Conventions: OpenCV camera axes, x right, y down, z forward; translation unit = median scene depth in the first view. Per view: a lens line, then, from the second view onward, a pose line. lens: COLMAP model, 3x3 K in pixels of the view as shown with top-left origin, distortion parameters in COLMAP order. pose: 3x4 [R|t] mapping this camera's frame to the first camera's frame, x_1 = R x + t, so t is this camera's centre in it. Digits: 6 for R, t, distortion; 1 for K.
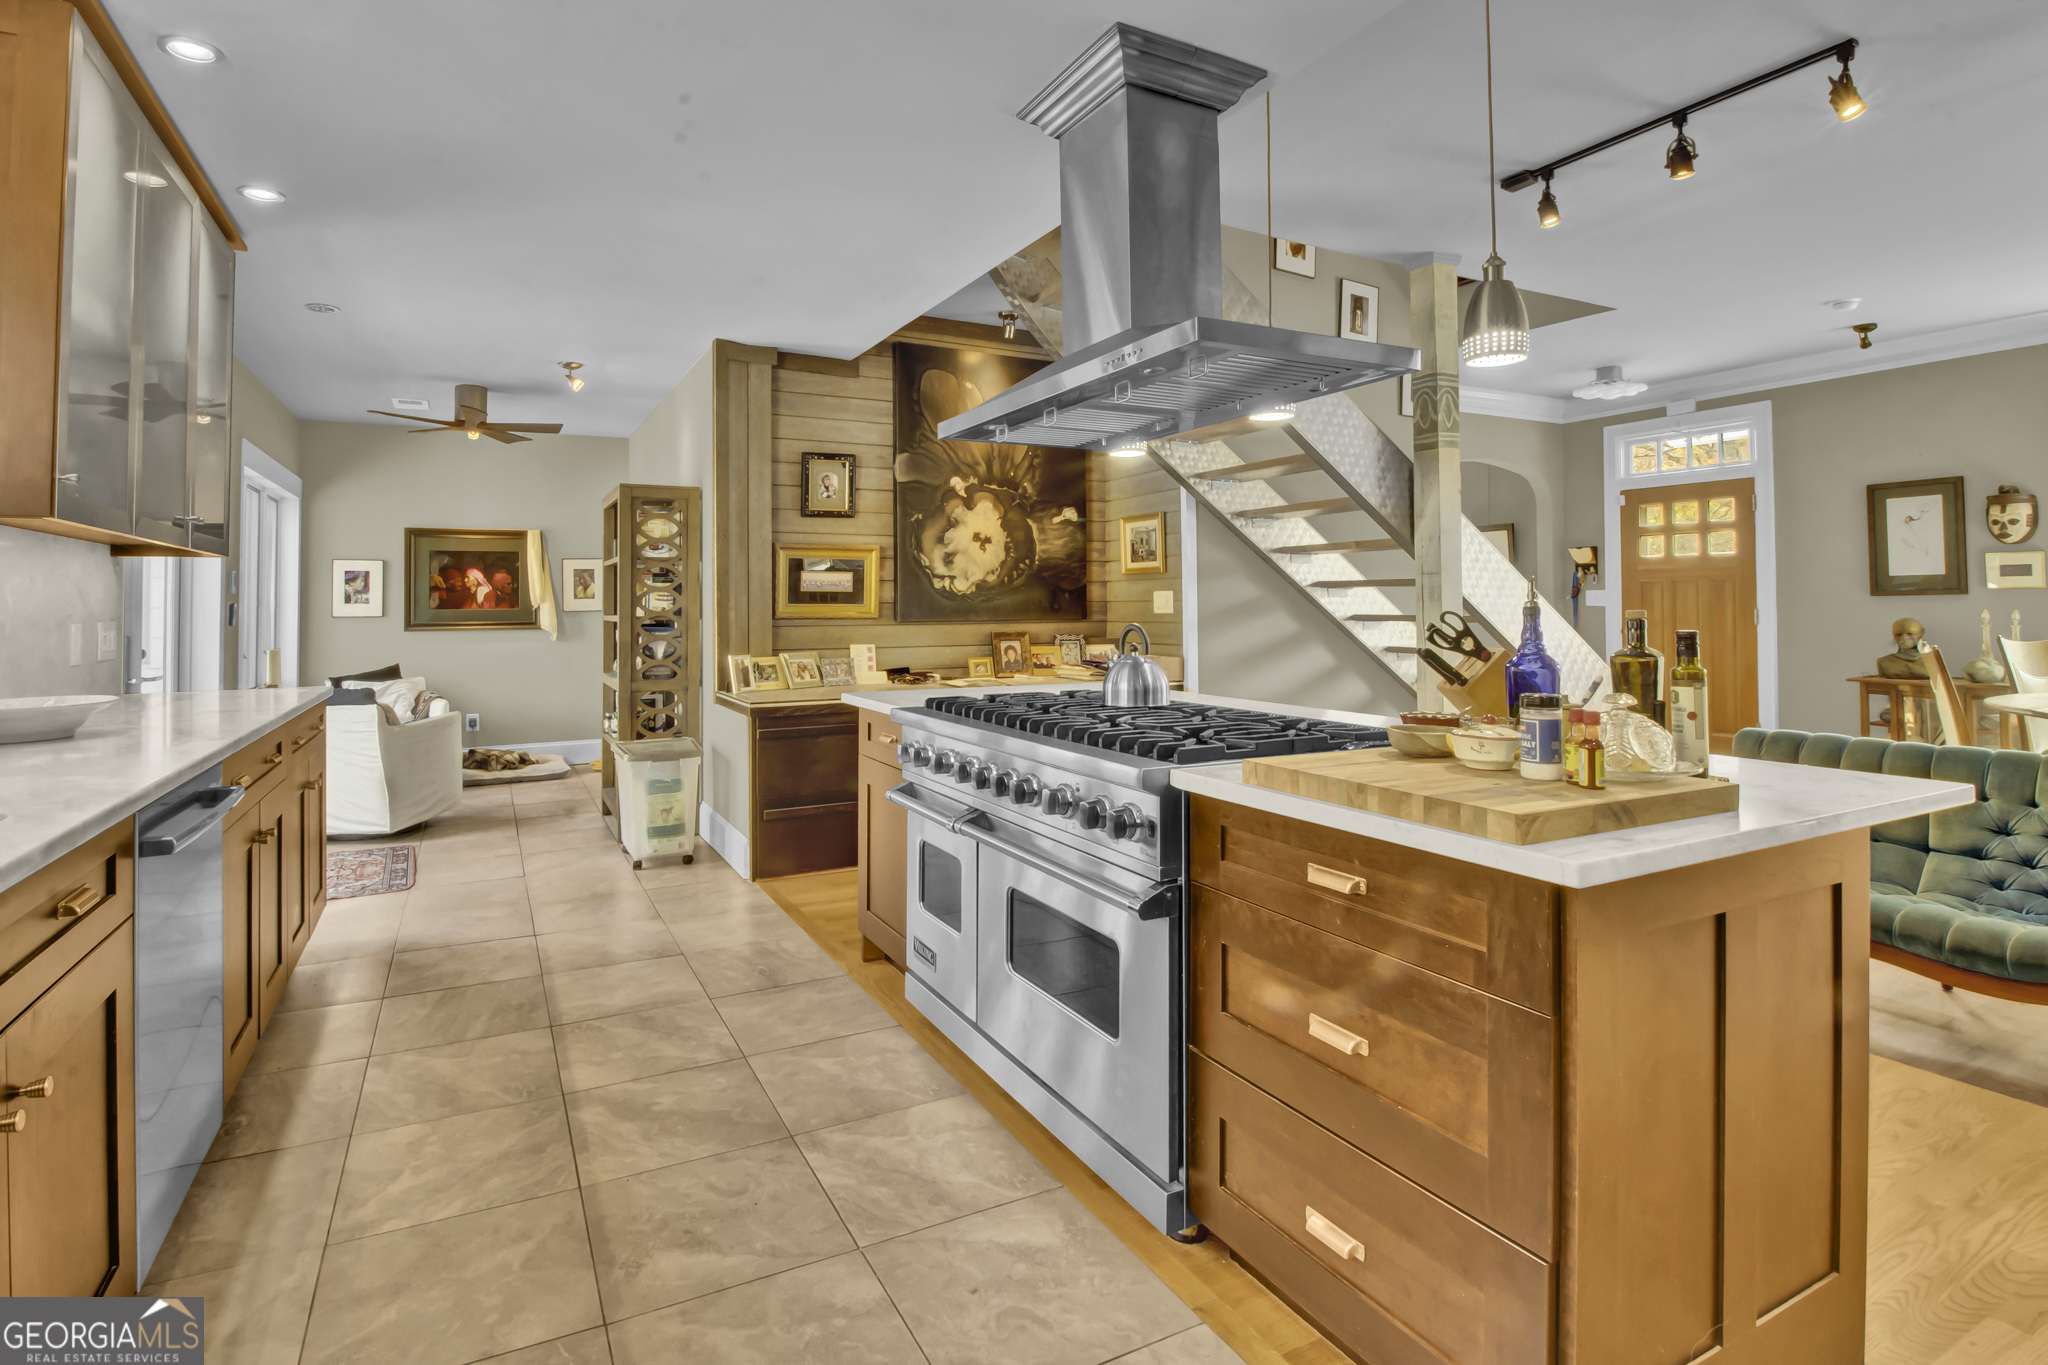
lens RADIAL K [[996.8, 0, 1004.9], [0, 996.8, 587.3], [0, 0, 1]] dist [-0.000953, -0.011369]
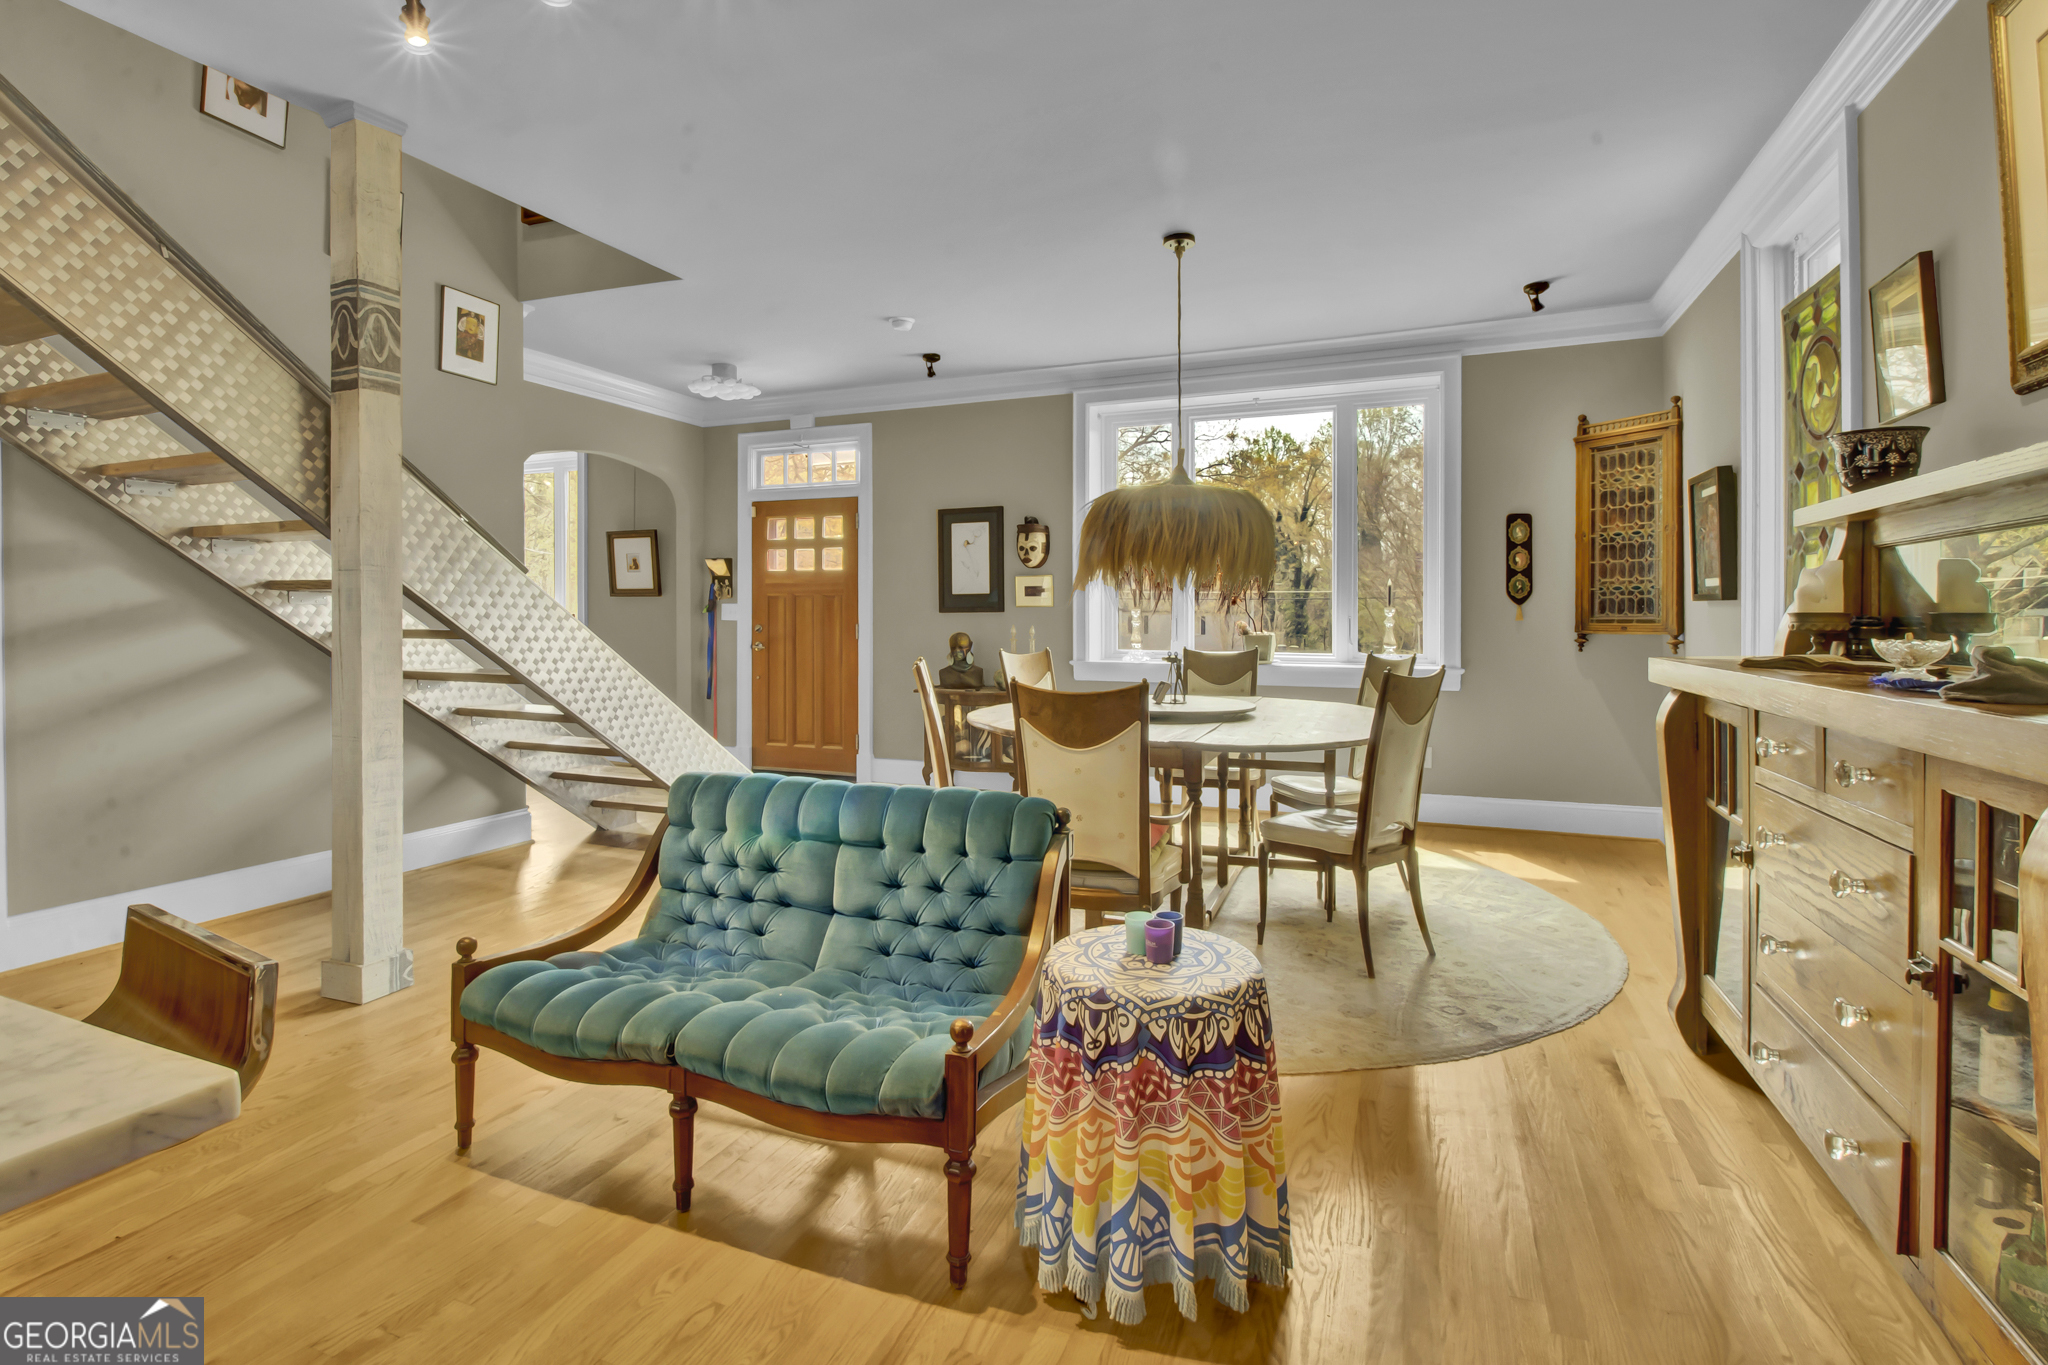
lens RADIAL K [[996.8, 0, 1009.1], [0, 996.8, 622.9], [0, 0, 1]] dist [-0.000953, -0.011369]
pose [[0.759908, 0.004729, 0.650014, 0.265034], [-0.018659, 0.999720, 0.014540, 0.003656], [-0.649763, -0.023178, 0.759784, 0.142288]]
